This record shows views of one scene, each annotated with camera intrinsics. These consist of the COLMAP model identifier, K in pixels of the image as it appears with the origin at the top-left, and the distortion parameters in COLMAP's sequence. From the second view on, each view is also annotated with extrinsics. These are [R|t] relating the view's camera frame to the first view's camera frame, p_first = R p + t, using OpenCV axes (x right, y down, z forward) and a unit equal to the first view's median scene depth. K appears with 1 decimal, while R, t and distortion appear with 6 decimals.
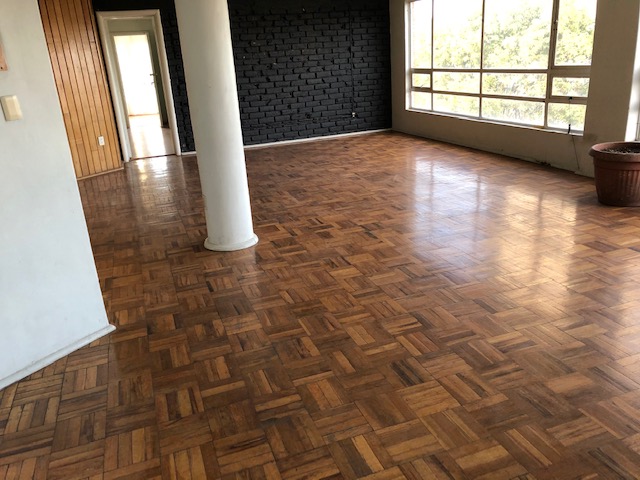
lens RADIAL K [[516.6, 0, 315.9], [0, 516.6, 236.9], [0, 0, 1]] dist [0.001840, -0.002608]
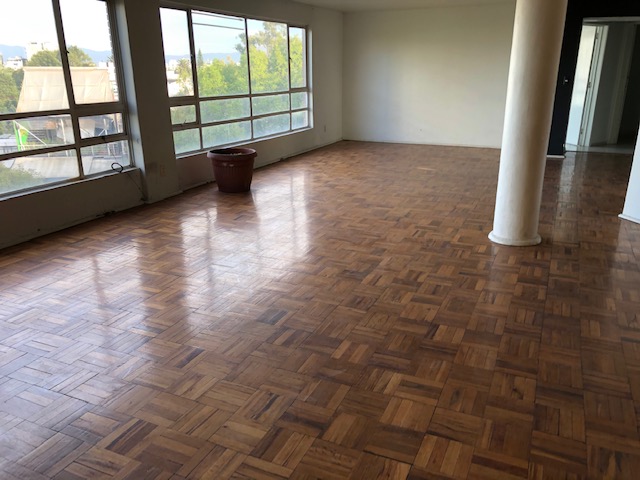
lens RADIAL K [[512.8, 0, 334.4], [0, 512.8, 240.7], [0, 0, 1]] dist [-0.012299, -0.004010]
pose [[-0.723121, -0.144025, 0.675539, -0.465860], [0.285810, 0.827974, 0.482465, -0.457838], [-0.628815, 0.541956, -0.557562, 1.412666]]
